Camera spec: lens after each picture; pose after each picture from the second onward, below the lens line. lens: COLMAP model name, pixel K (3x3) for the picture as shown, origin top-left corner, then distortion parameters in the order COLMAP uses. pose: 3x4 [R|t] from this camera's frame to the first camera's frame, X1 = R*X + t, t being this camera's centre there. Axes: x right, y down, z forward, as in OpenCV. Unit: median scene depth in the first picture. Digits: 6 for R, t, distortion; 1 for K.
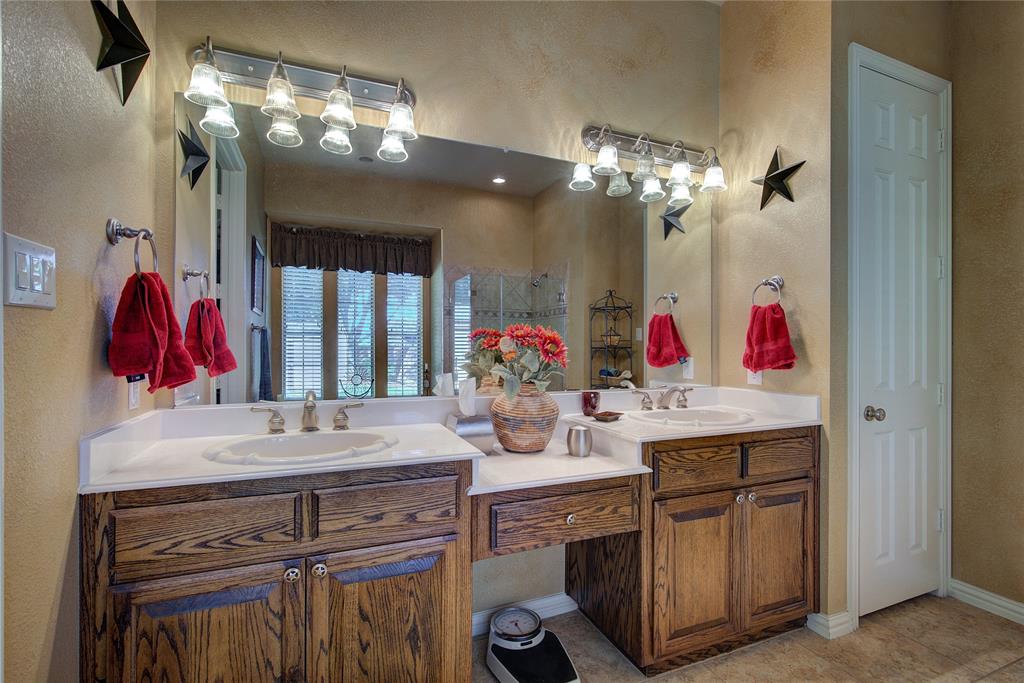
lens RADIAL K [[462.3, 0, 506.9], [0, 462.3, 351.4], [0, 0, 1]] dist [-0.005656, 0.000085]
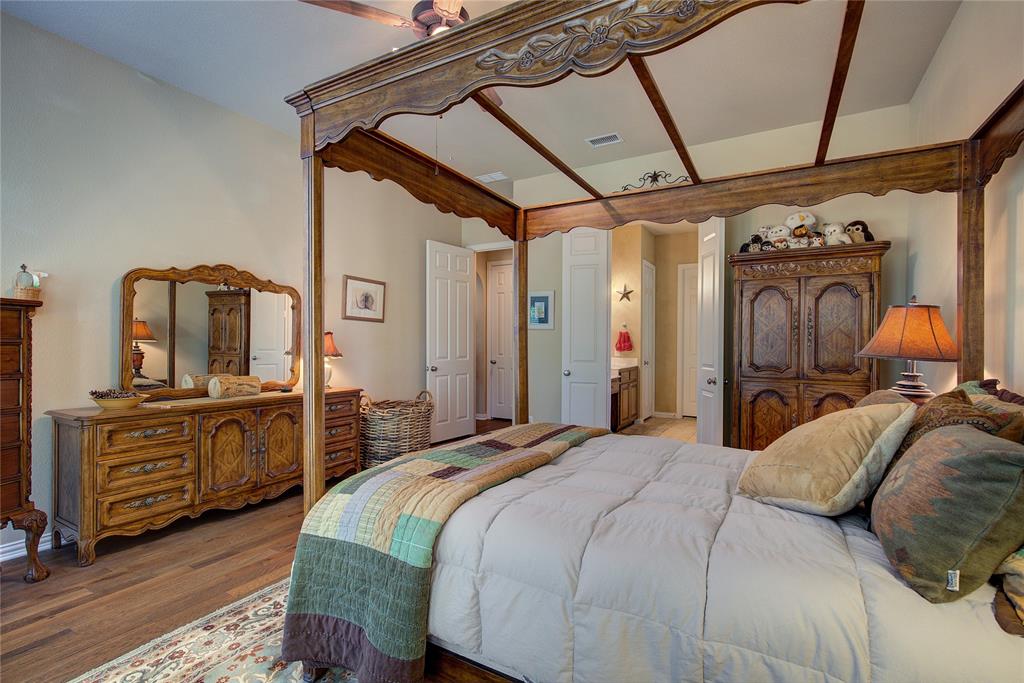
lens RADIAL K [[462.3, 0, 521.8], [0, 462.3, 345.4], [0, 0, 1]] dist [-0.005656, 0.000085]
pose [[0.783544, 0.000823, 0.621336, -2.115399], [-0.005133, 0.999974, 0.005149, -0.013586], [-0.621315, -0.007223, 0.783528, -1.173452]]
